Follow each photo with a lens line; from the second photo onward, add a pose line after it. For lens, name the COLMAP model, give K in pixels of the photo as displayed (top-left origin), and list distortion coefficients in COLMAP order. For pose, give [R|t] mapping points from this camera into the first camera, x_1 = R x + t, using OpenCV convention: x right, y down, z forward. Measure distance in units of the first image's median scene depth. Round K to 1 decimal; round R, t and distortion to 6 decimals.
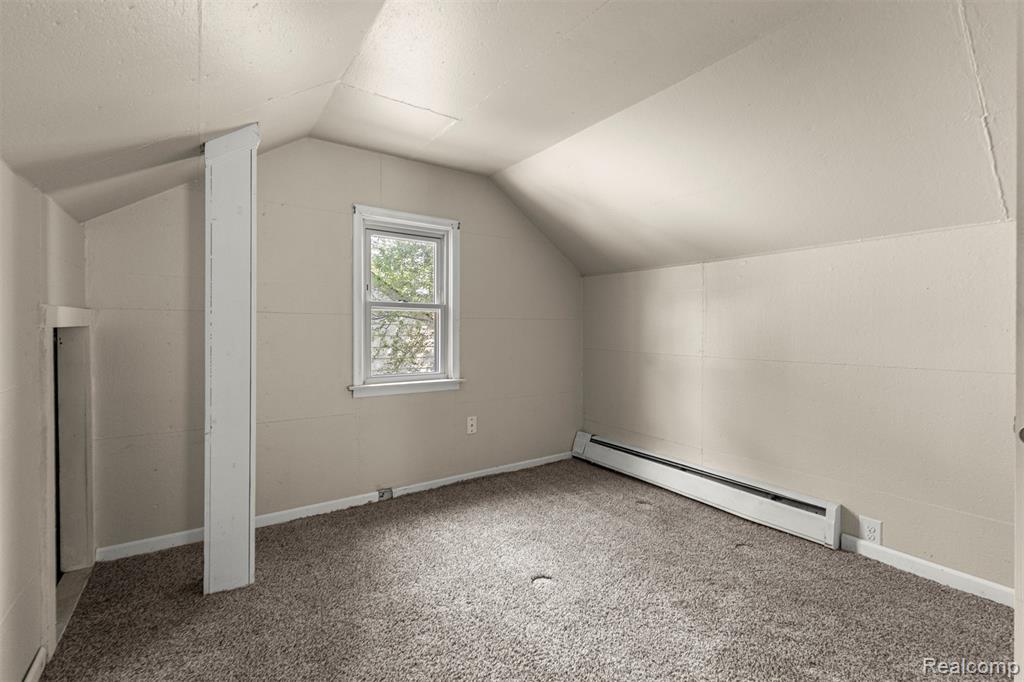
lens RADIAL K [[444.2, 0, 512.7], [0, 444.2, 341.4], [0, 0, 1]] dist [0.009127, -0.001365]
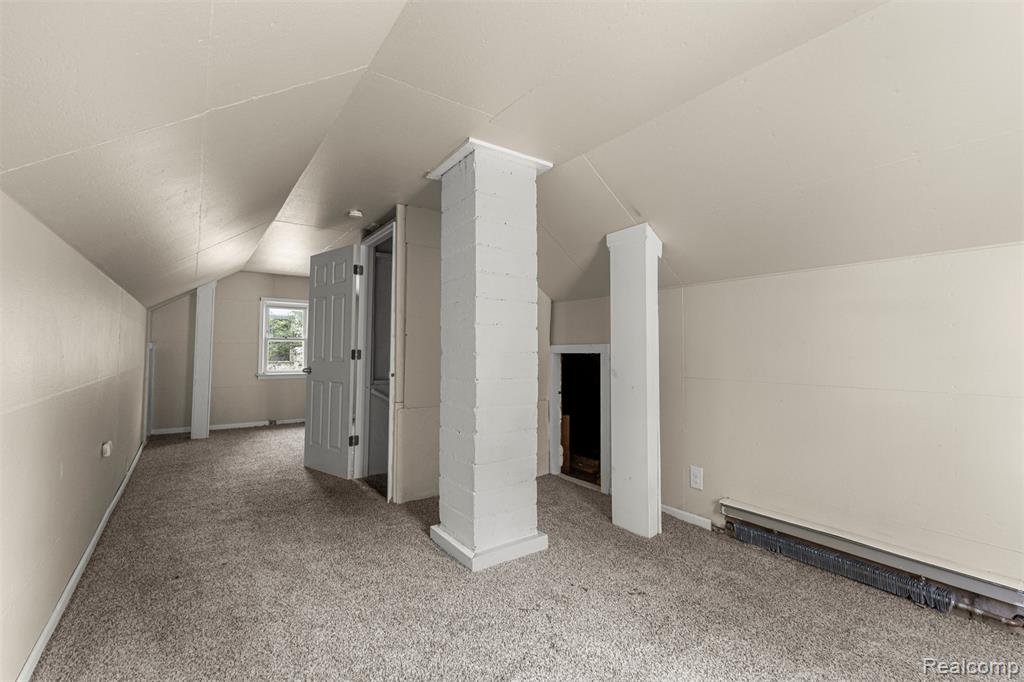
lens RADIAL K [[444.2, 0, 511.4], [0, 444.2, 340.3], [0, 0, 1]] dist [0.009127, -0.001365]
pose [[0.999956, 0.006899, 0.006366, 1.233909], [-0.006582, 0.998800, -0.048533, 0.037783], [-0.006693, 0.048489, 0.998801, -1.746327]]
